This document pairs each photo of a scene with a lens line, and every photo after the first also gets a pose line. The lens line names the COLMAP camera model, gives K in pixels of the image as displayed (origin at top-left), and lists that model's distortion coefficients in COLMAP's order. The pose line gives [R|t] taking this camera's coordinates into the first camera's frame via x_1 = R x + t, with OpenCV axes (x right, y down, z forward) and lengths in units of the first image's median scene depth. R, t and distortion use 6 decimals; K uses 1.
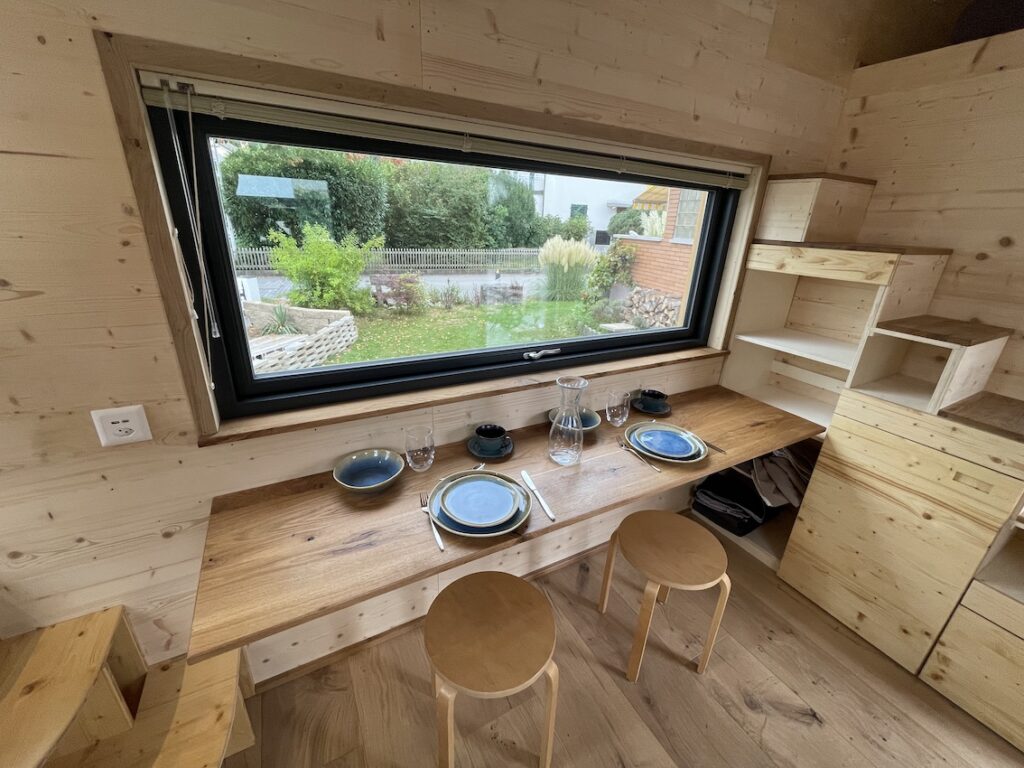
lens RADIAL K [[413.5, 0, 511.6], [0, 413.5, 382.9], [0, 0, 1]] dist [-0.007079, 0.000372]
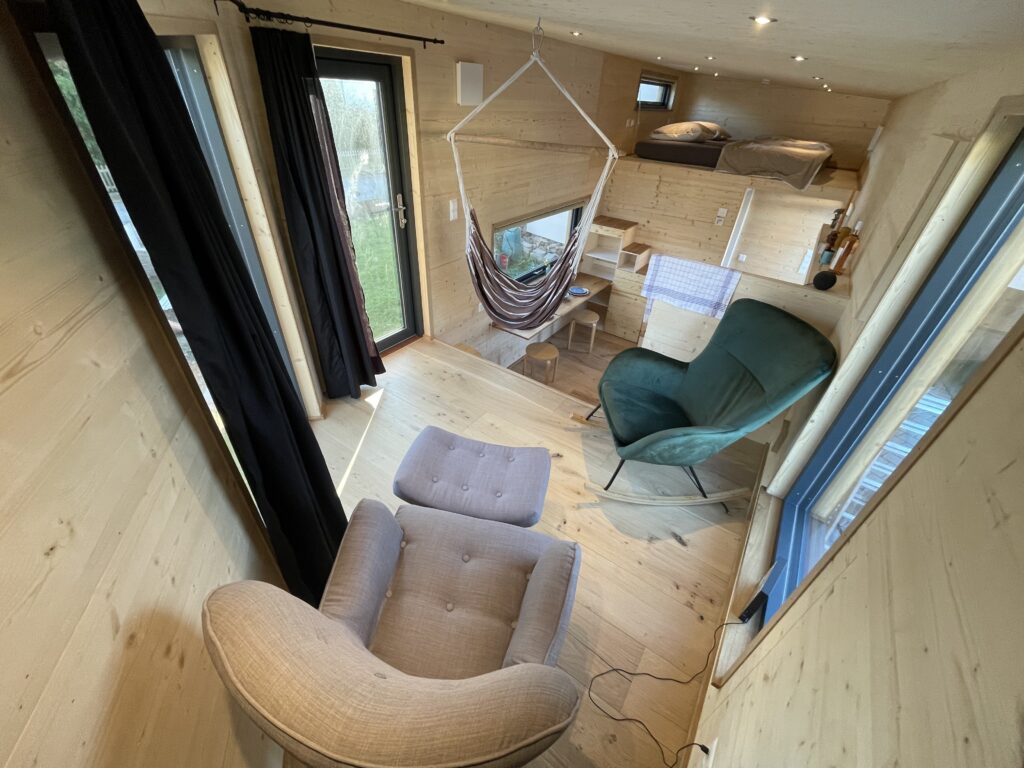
lens RADIAL K [[413.5, 0, 514.5], [0, 413.5, 381.7], [0, 0, 1]] dist [-0.007079, 0.000372]
pose [[0.897293, -0.253781, 0.361192, -1.408563], [0.152907, 0.946253, 0.284999, -0.200032], [-0.414107, -0.200499, 0.887872, -1.857705]]
